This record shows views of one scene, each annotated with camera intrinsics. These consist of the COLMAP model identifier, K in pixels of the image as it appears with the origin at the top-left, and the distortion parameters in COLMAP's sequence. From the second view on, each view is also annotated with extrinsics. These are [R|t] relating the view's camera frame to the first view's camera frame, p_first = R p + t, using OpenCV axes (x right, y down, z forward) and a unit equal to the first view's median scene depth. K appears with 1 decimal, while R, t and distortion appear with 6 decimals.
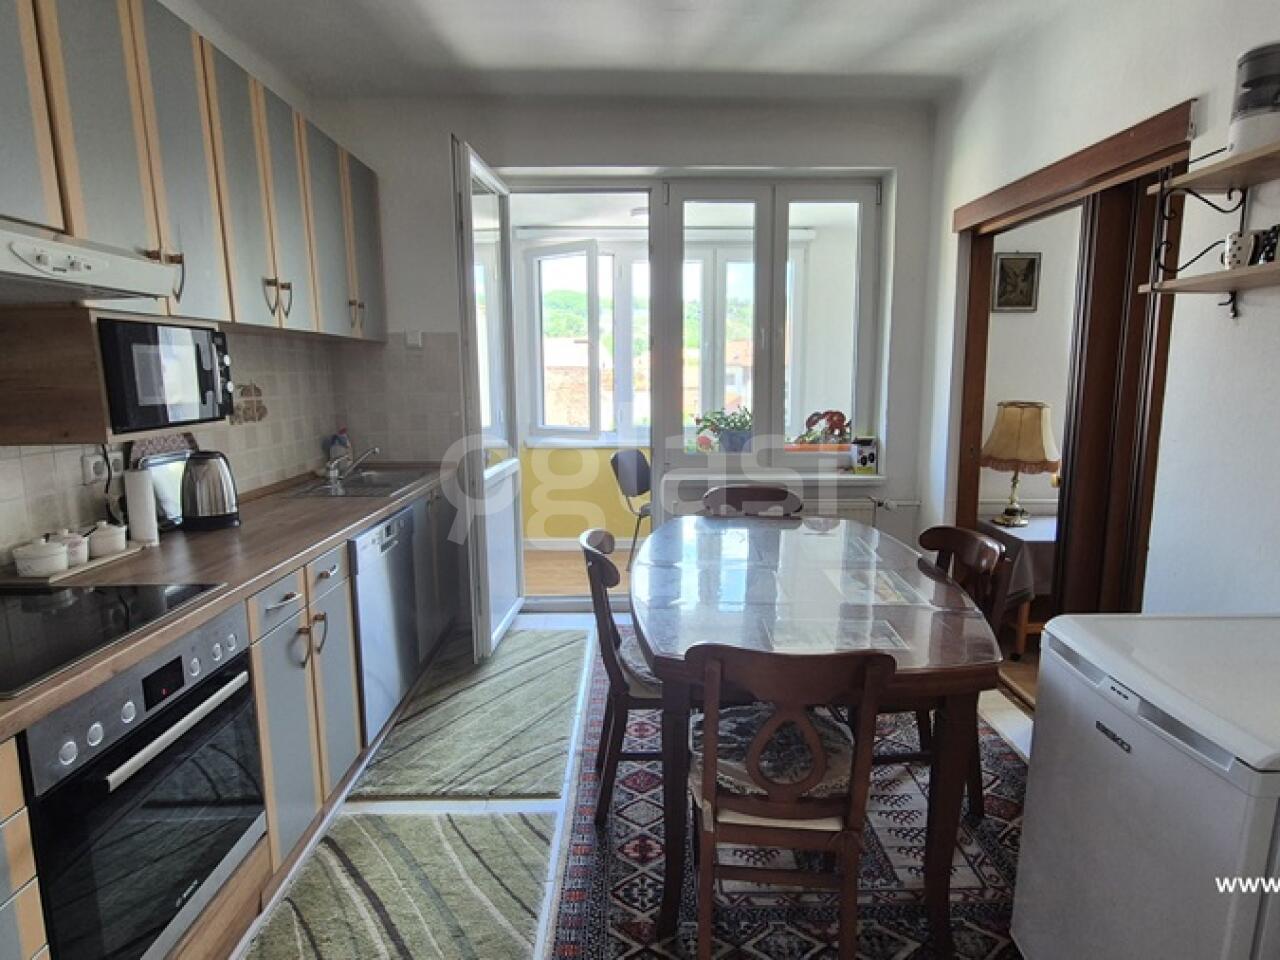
lens RADIAL K [[706.8, 0, 644.3], [0, 706.8, 485.6], [0, 0, 1]] dist [0.000325, 0.000438]
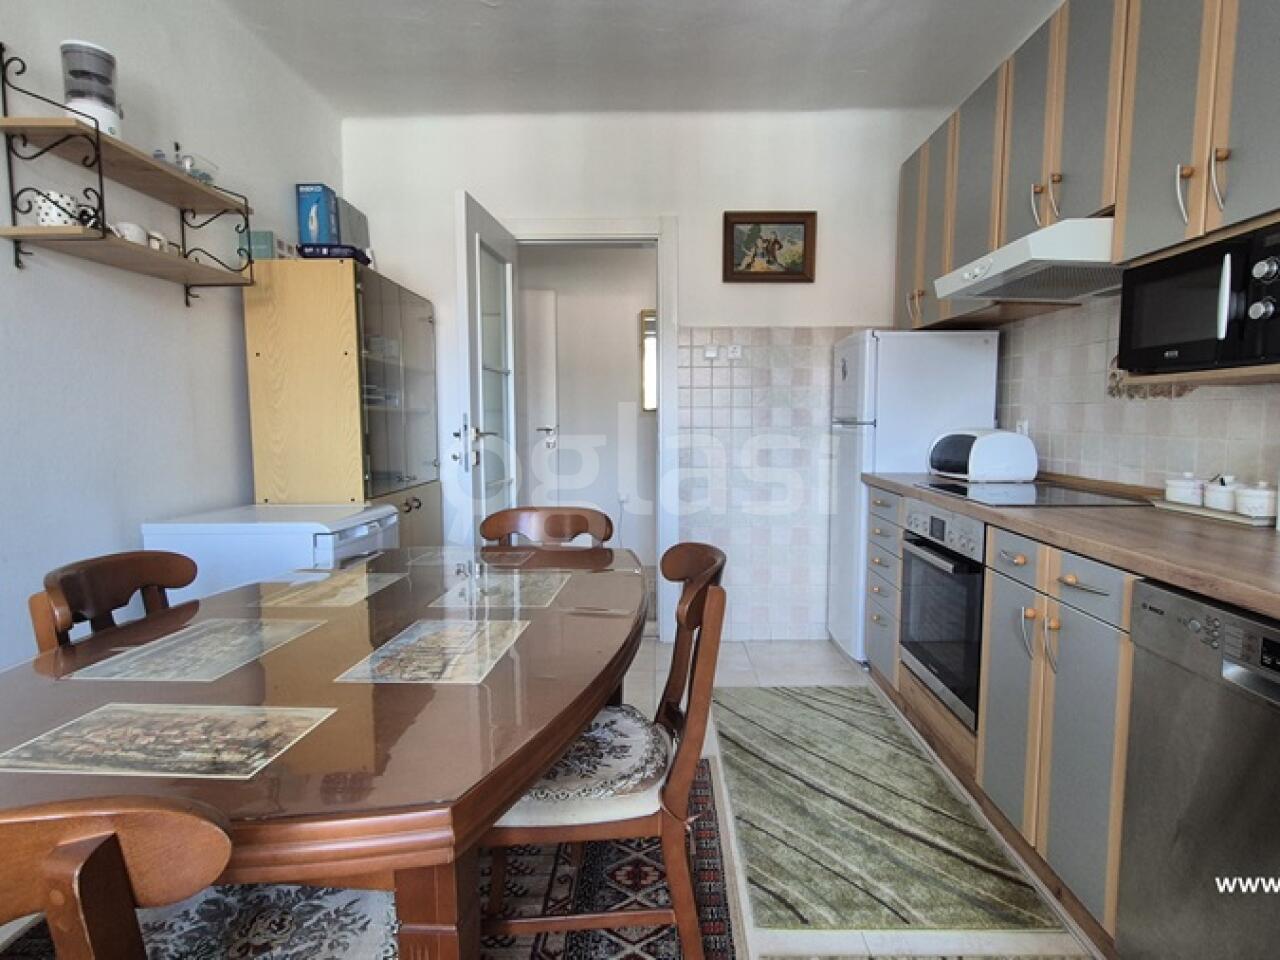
lens RADIAL K [[694.7, 0, 640.0], [0, 694.7, 480.0], [0, 0, 1]] dist [0.000550, -0.001149]
pose [[-0.999042, 0.004585, 0.043514, -0.043488], [0.015279, 0.968449, 0.248742, -0.157482], [-0.041001, 0.249169, -0.967592, 1.666637]]
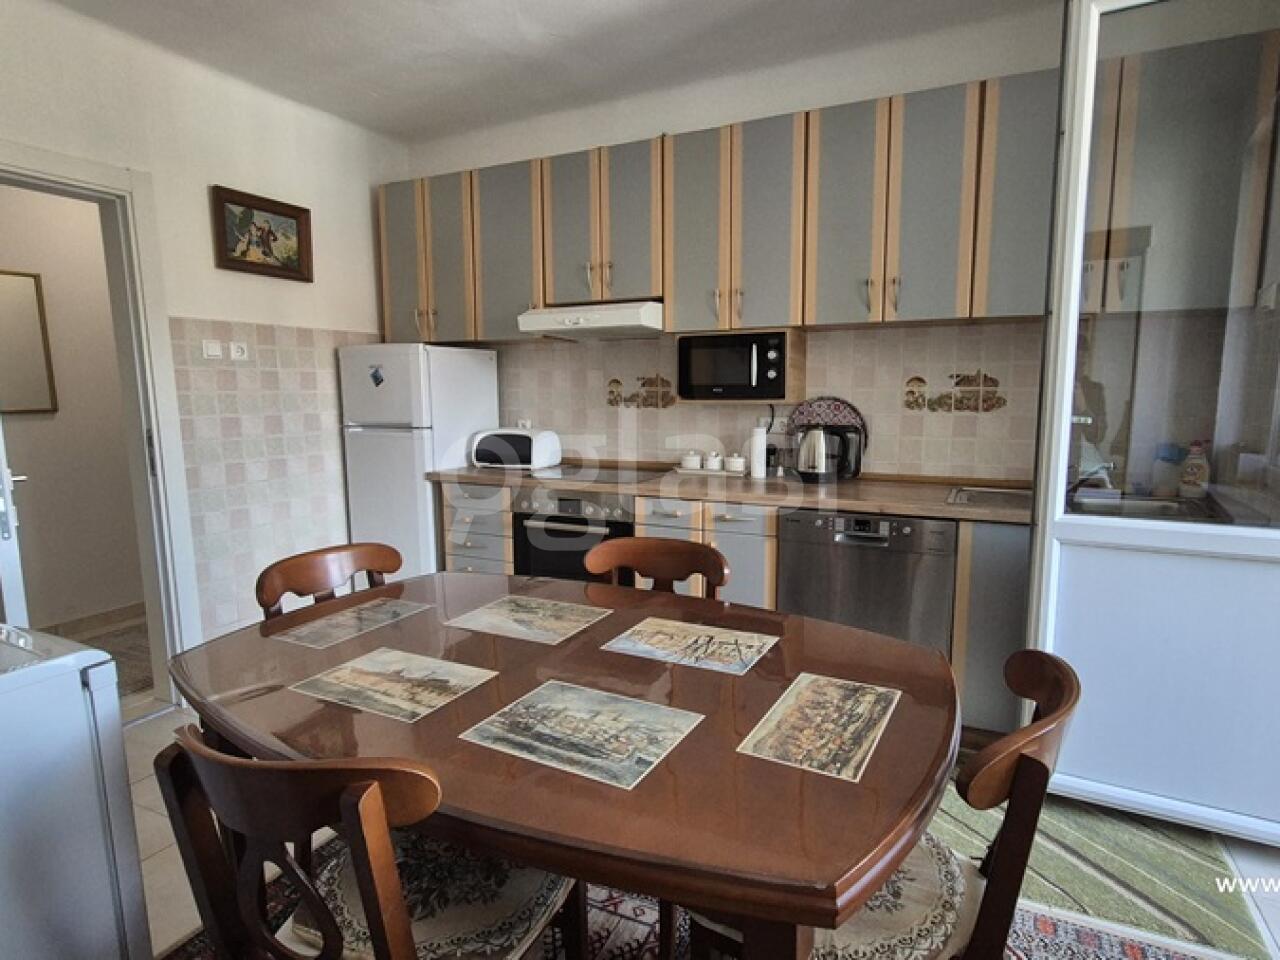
lens RADIAL K [[706.8, 0, 644.3], [0, 706.8, 485.6], [0, 0, 1]] dist [0.000325, 0.000438]
pose [[-0.461335, 0.133135, -0.877180, 0.744511], [-0.131146, 0.967584, 0.215830, -0.195091], [0.877479, 0.214609, -0.428920, 1.409661]]
